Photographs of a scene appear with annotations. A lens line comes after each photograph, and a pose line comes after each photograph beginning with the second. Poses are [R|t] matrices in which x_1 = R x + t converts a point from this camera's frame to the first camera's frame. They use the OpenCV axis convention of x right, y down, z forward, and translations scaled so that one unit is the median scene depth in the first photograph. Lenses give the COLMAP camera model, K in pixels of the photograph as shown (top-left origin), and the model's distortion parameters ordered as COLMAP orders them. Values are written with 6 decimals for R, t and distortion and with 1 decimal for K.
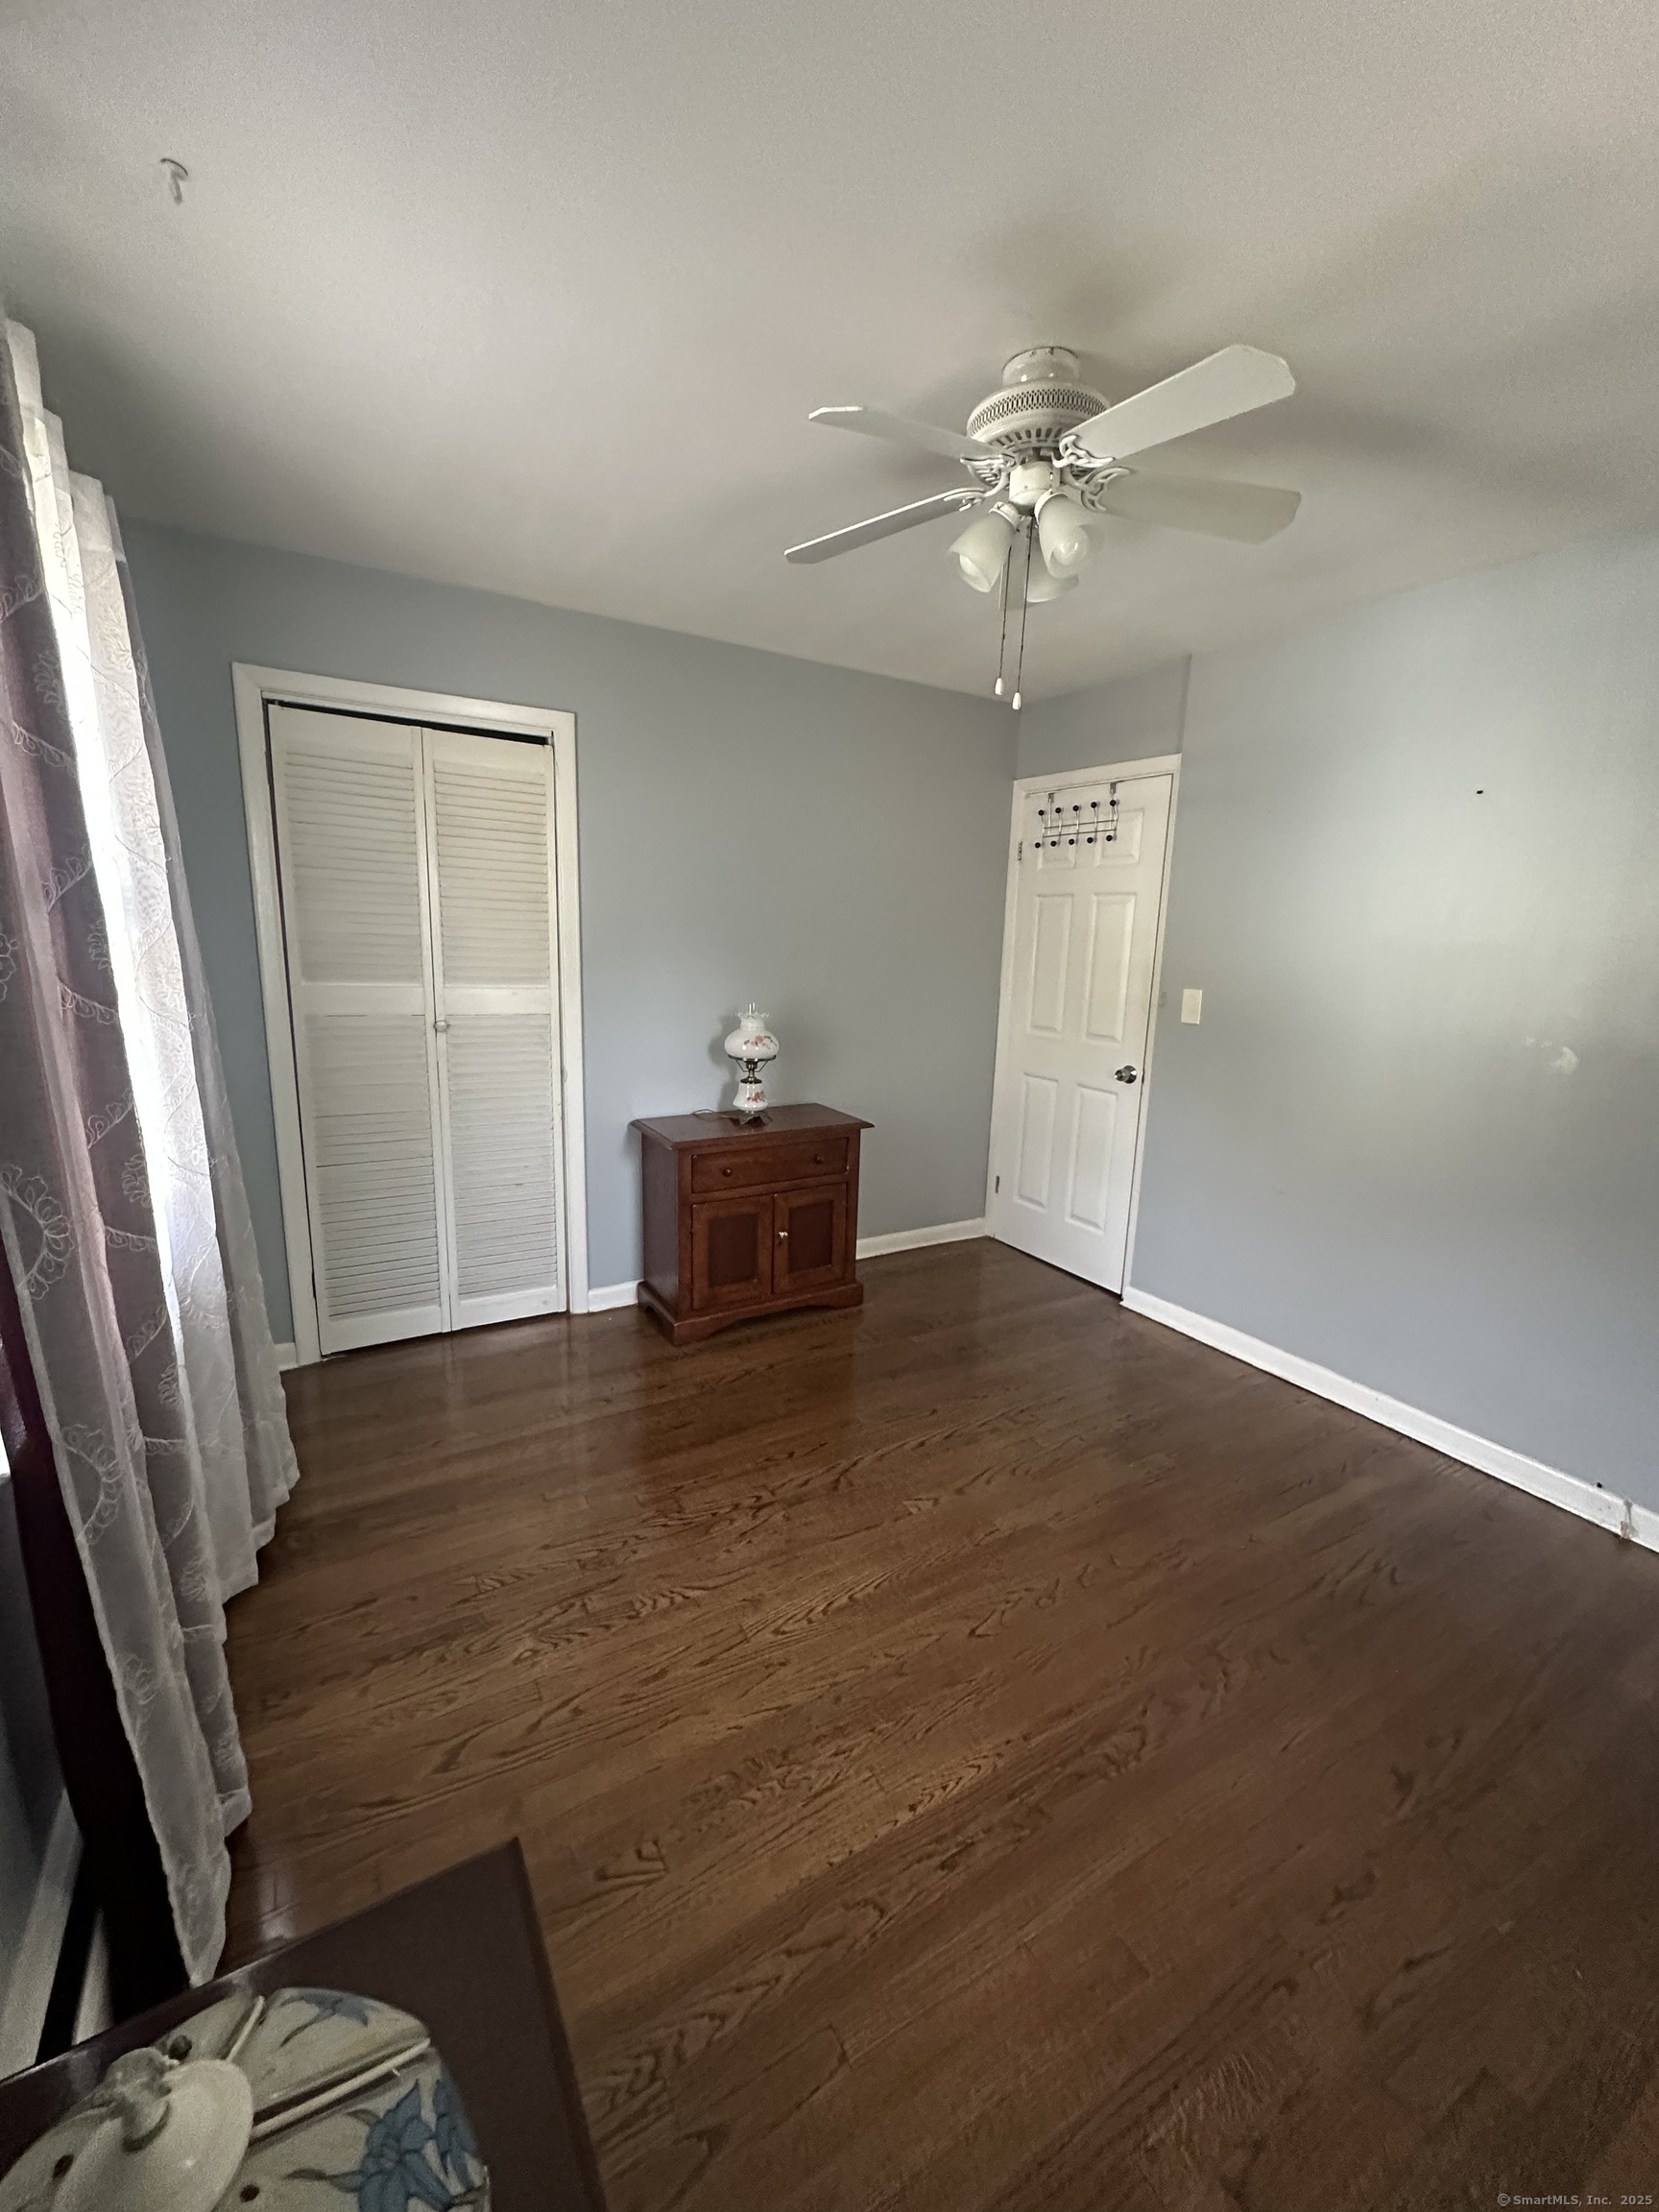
lens RADIAL K [[877.6, 0, 827.0], [0, 877.6, 1110.1], [0, 0, 1]] dist [0.001313, 0.000239]
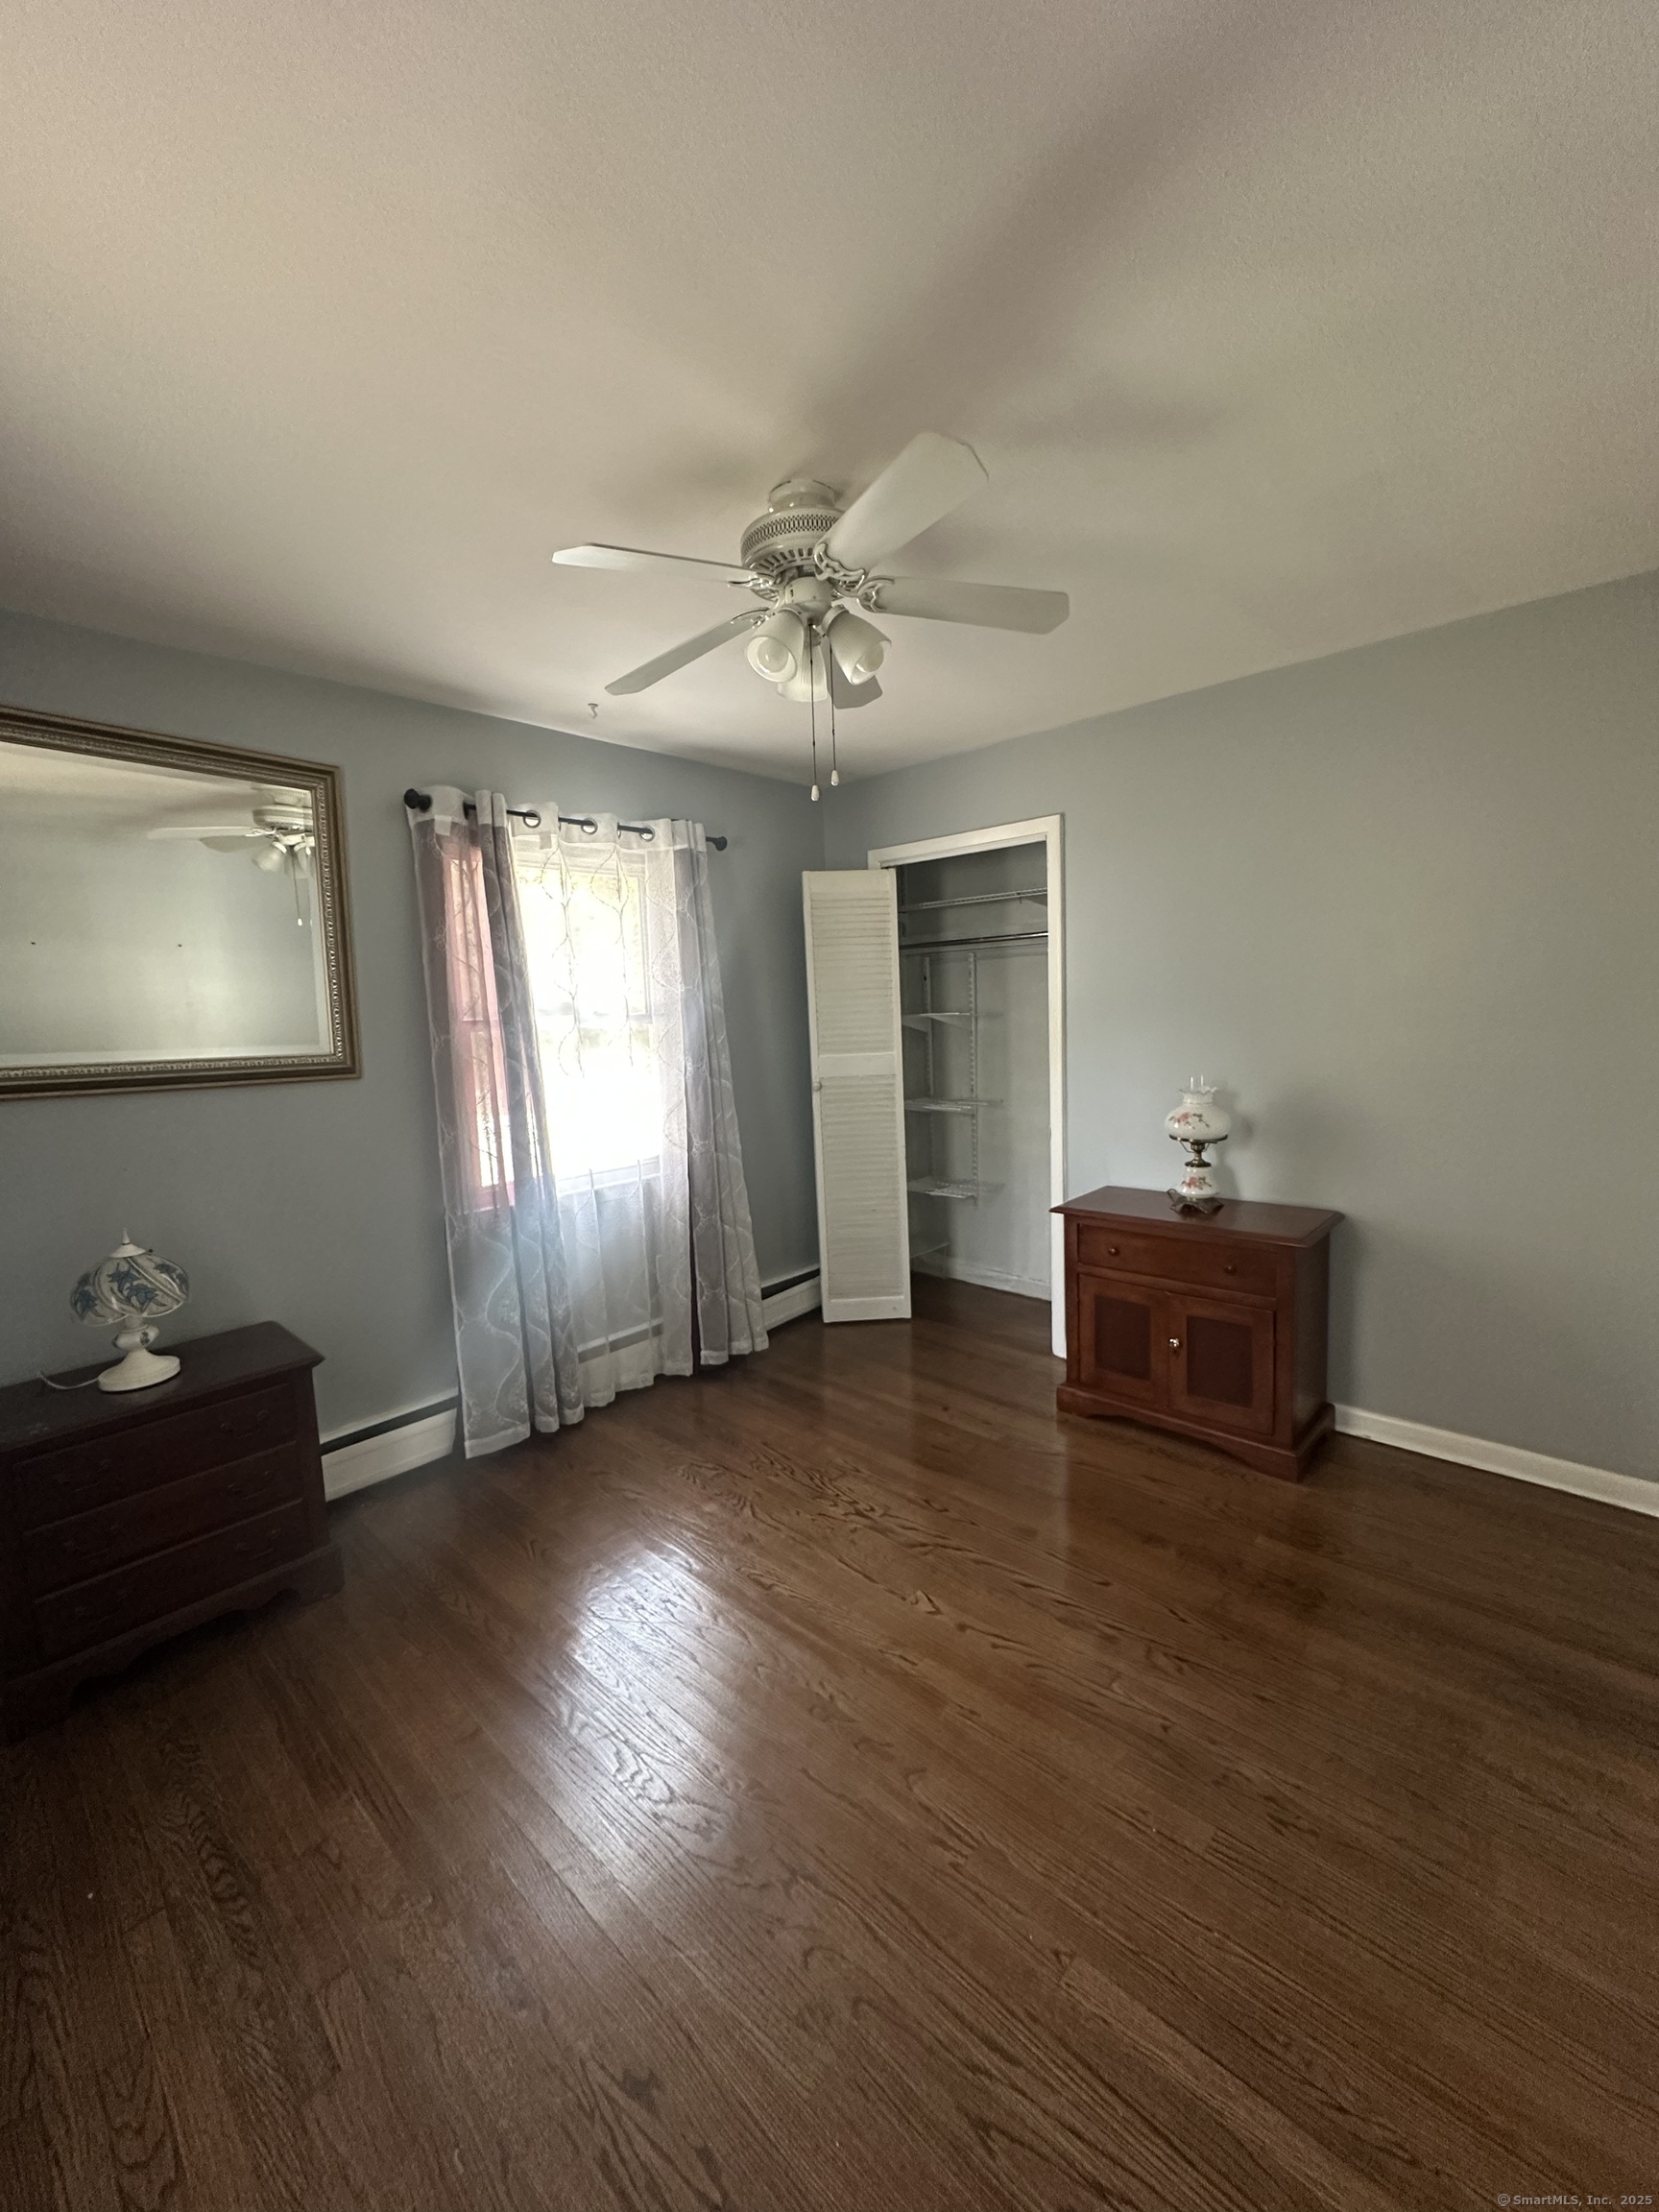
lens RADIAL K [[877.6, 0, 831.2], [0, 877.6, 1110.0], [0, 0, 1]] dist [0.001313, 0.000239]
pose [[0.282070, 0.075908, -0.956386, 0.668053], [-0.143081, 0.989045, 0.036301, -0.067762], [0.948665, 0.126602, 0.289840, 0.400647]]
